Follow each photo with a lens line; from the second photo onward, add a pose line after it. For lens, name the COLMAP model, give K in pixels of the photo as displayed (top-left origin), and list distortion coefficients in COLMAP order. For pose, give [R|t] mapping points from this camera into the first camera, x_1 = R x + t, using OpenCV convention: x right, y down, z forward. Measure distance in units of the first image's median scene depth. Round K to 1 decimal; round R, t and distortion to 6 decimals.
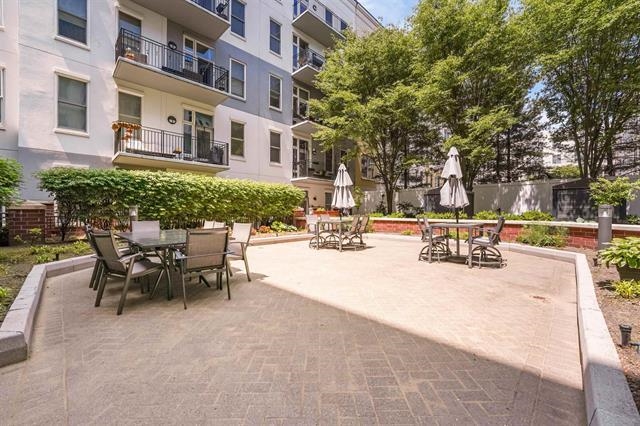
lens RADIAL K [[258.7, 0, 318.4], [0, 258.7, 205.4], [0, 0, 1]] dist [-0.010940, 0.000452]
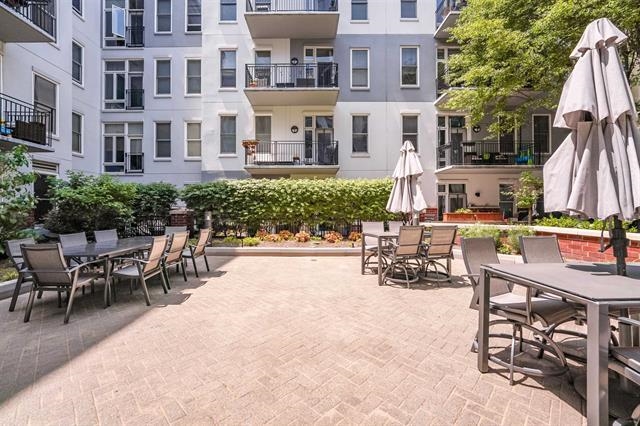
lens RADIAL K [[258.7, 0, 318.4], [0, 258.7, 205.4], [0, 0, 1]] dist [-0.010940, 0.000452]
pose [[0.707398, -0.018278, -0.706579, 0.252281], [0.025177, 0.999683, -0.000655, -0.007462], [0.706367, -0.017326, 0.707634, 0.275019]]
